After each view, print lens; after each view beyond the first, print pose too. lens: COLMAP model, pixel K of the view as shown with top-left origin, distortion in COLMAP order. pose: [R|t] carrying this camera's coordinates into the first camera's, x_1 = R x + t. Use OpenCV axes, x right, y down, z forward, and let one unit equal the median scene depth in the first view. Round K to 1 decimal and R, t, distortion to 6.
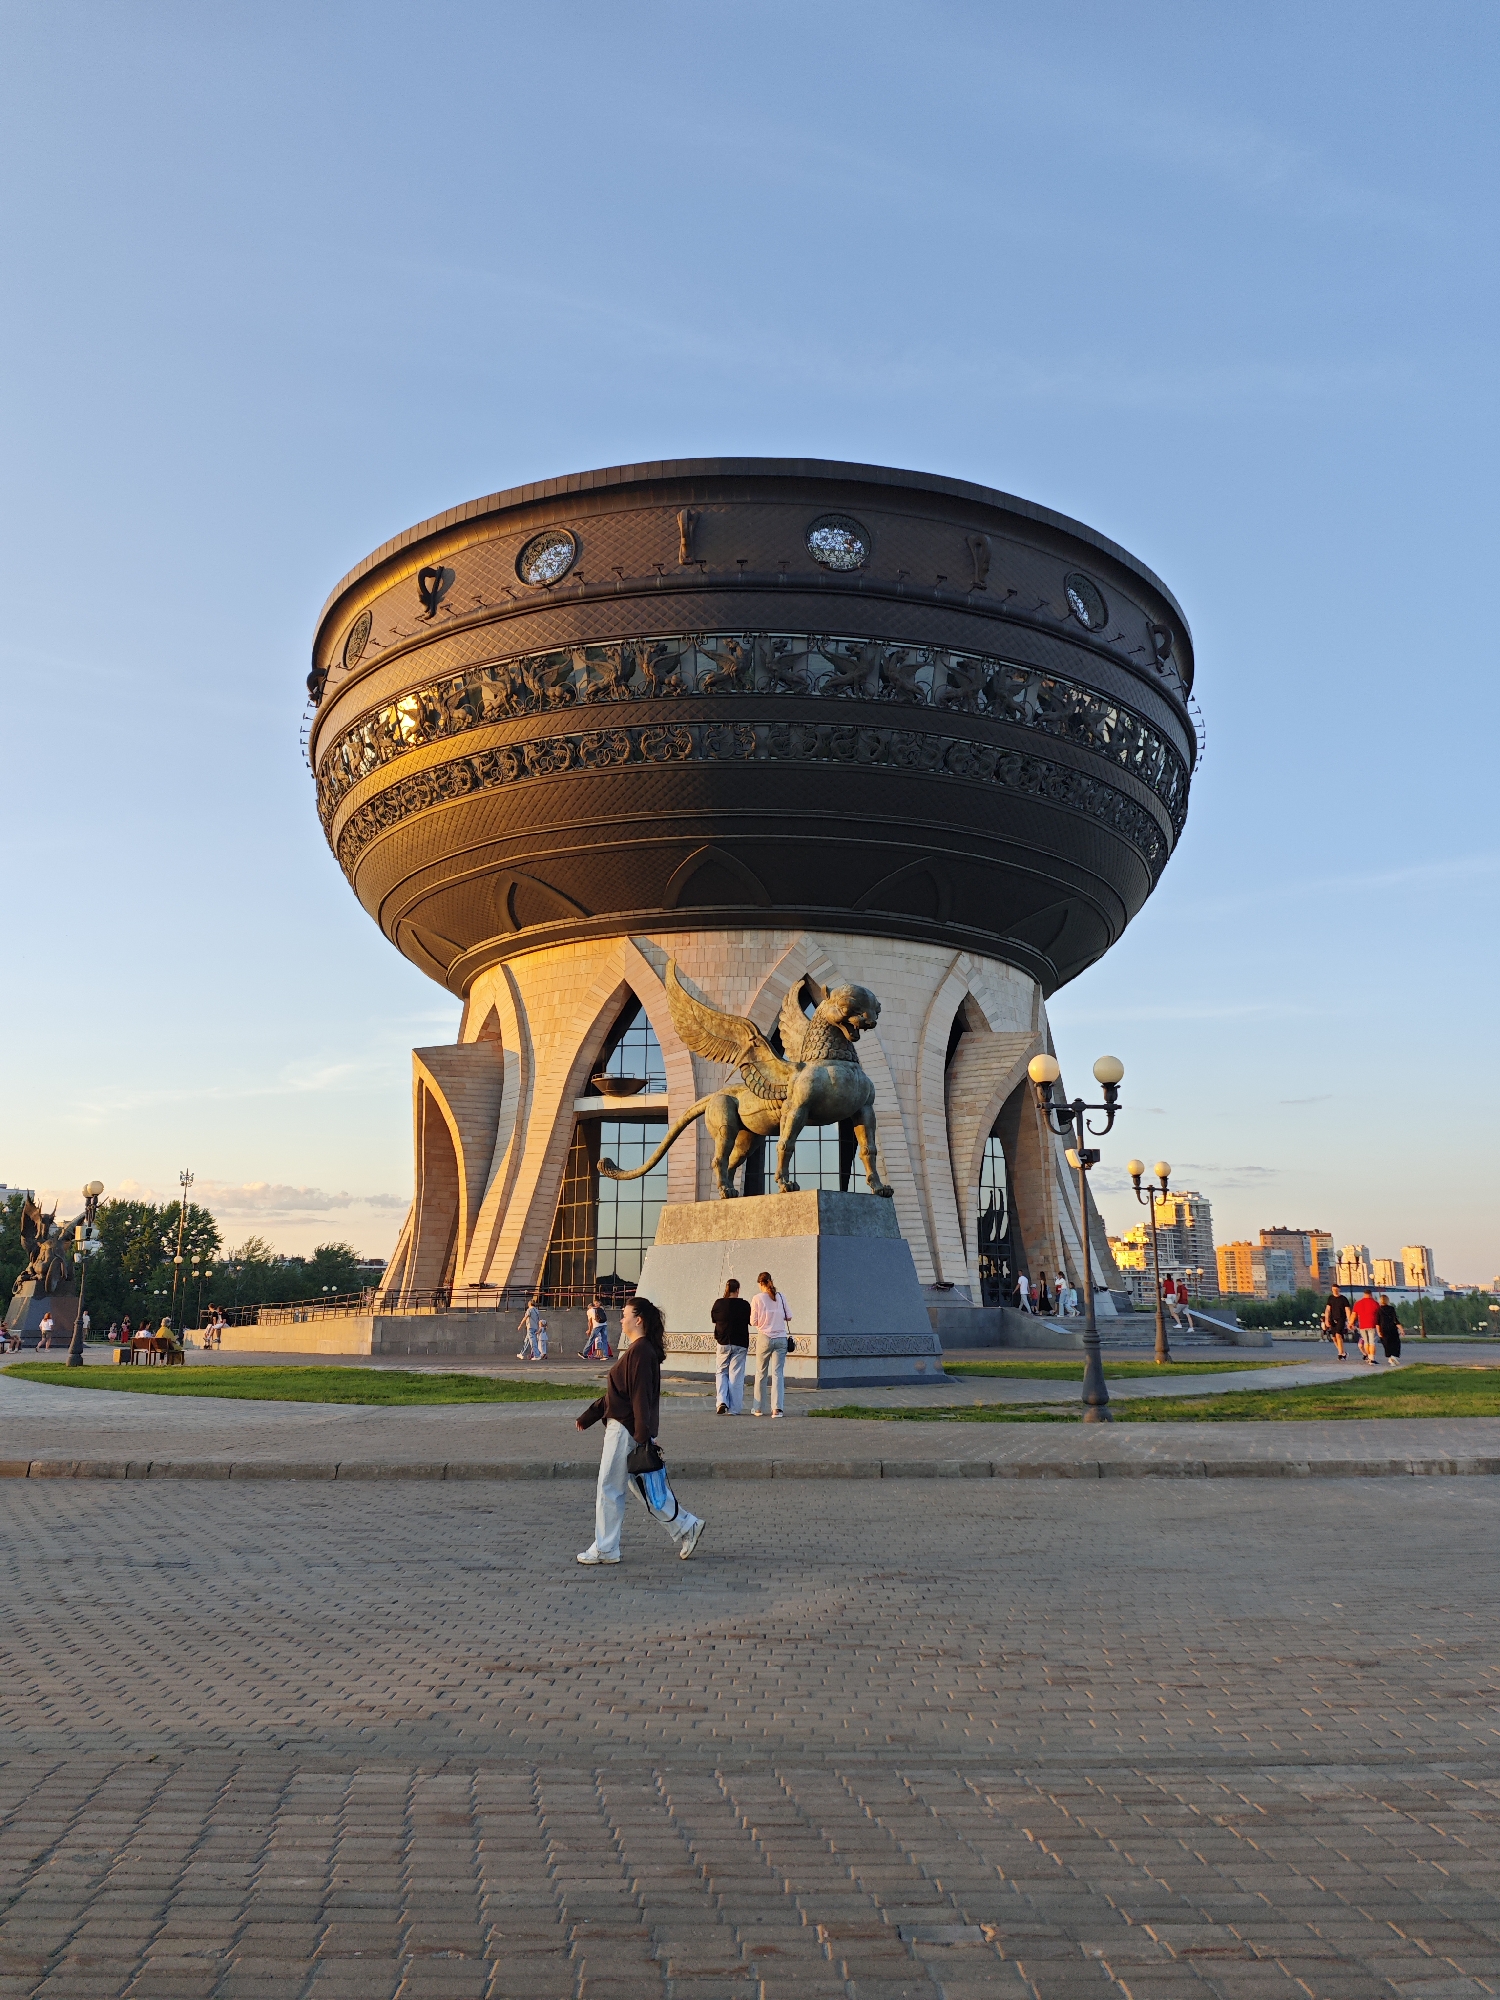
lens RADIAL K [[1343.5, 0, 763.4], [0, 1343.5, 997.0], [0, 0, 1]] dist [-0.005882, -0.001376]
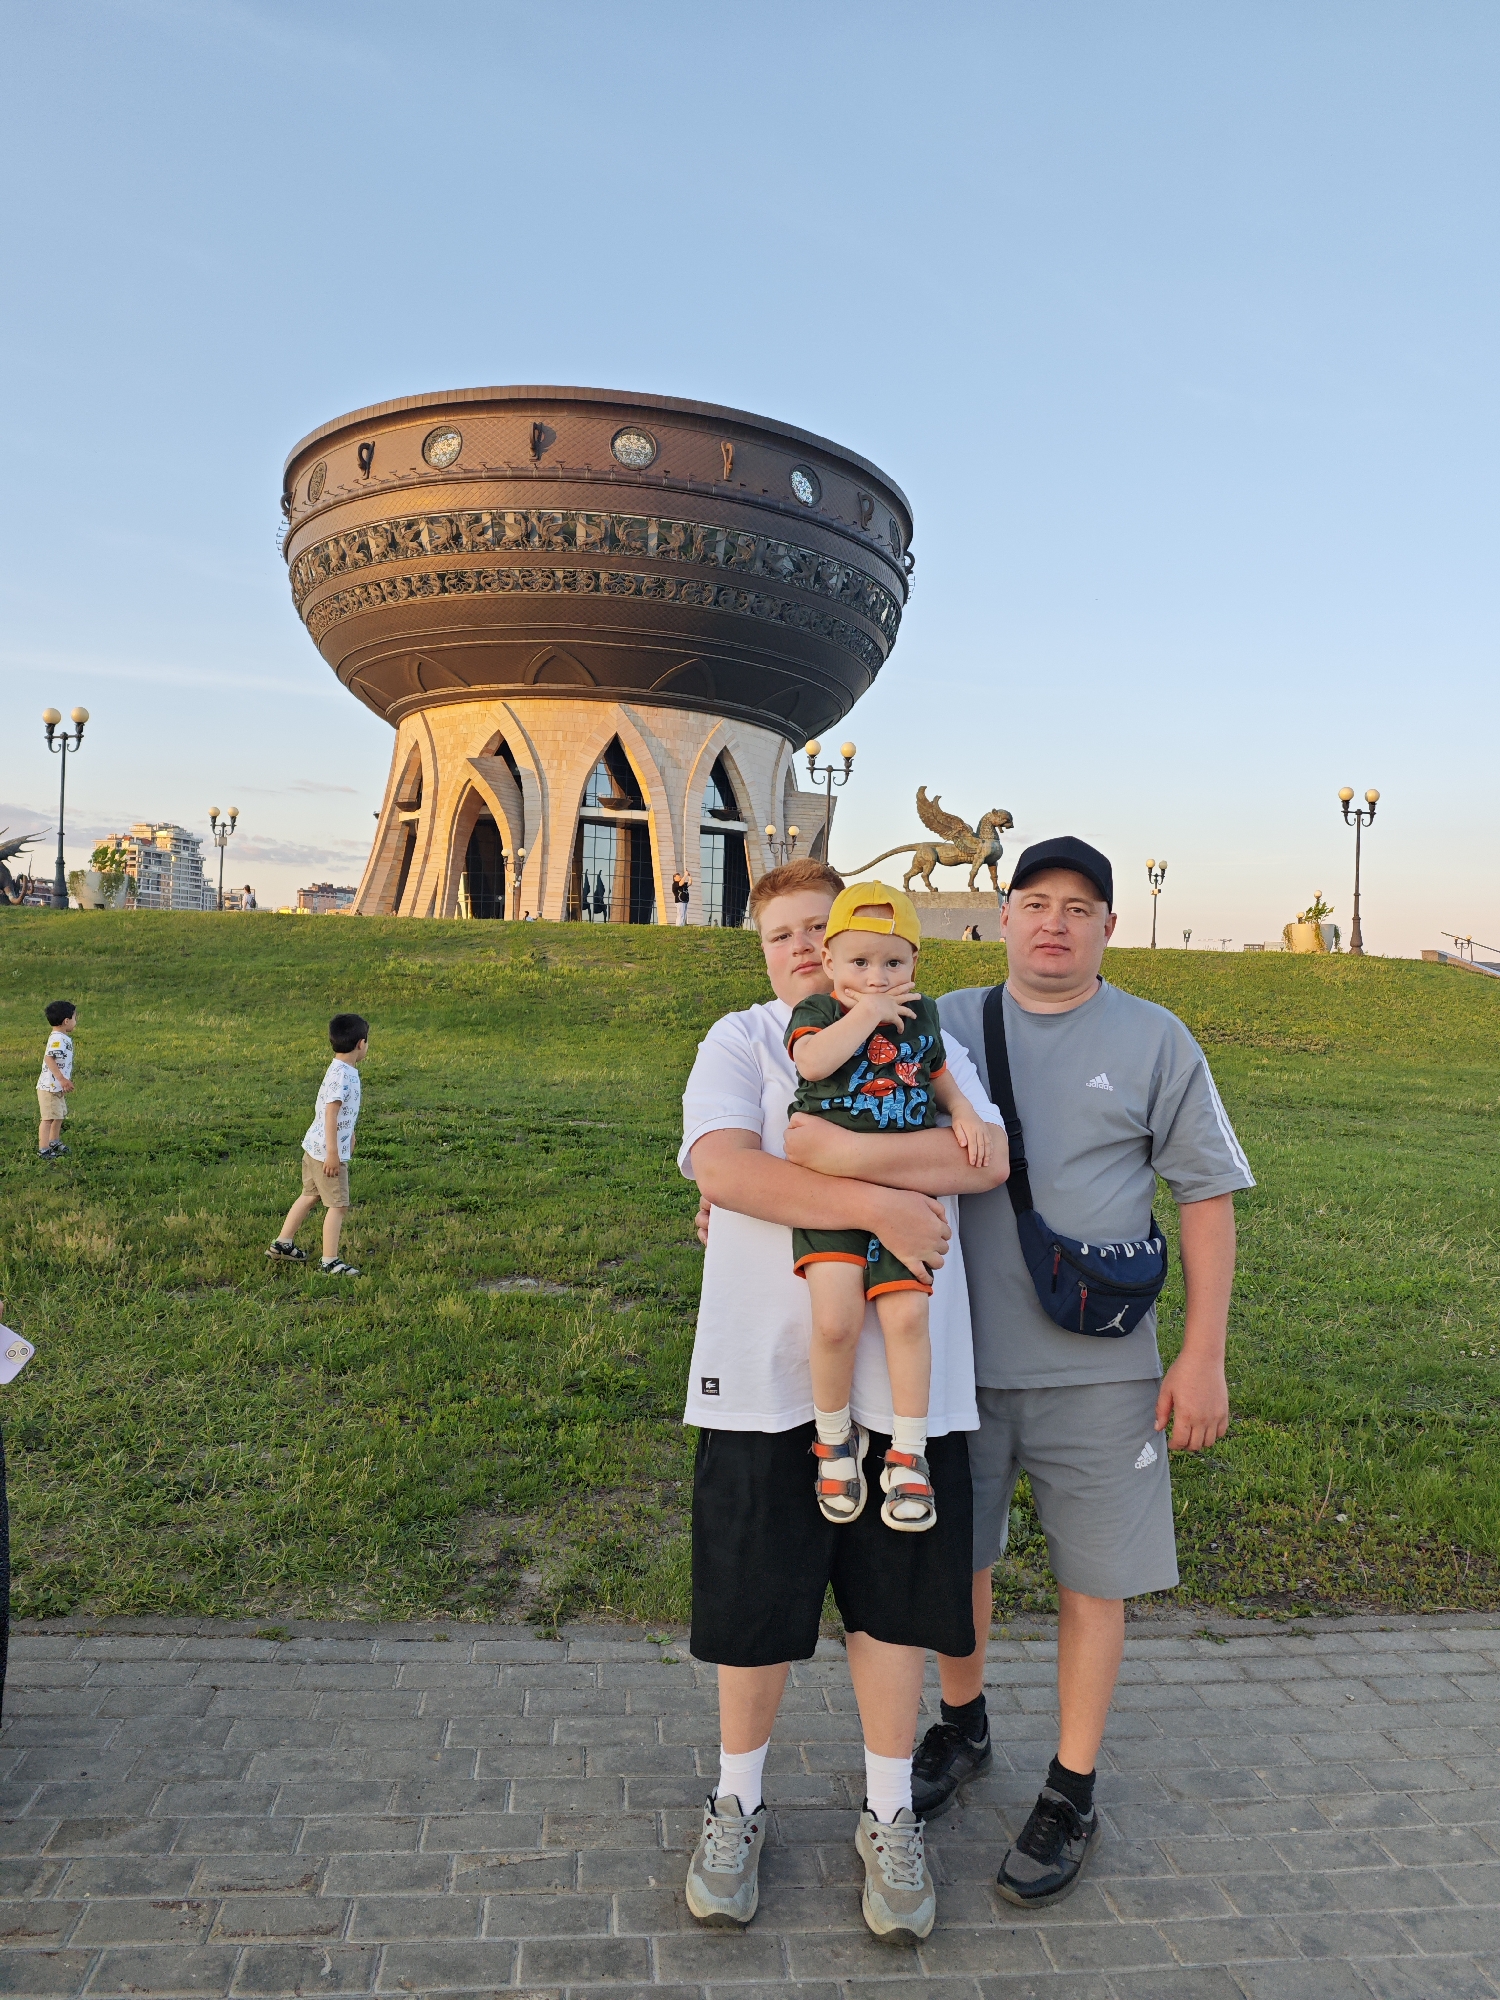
lens RADIAL K [[1343.5, 0, 741.6], [0, 1343.5, 1007.7], [0, 0, 1]] dist [-0.005882, -0.001376]
pose [[0.999214, 0.031787, 0.023689, 0.149277], [-0.036514, 0.970651, 0.237706, -0.079069], [-0.015438, -0.238385, 0.971048, -0.585069]]
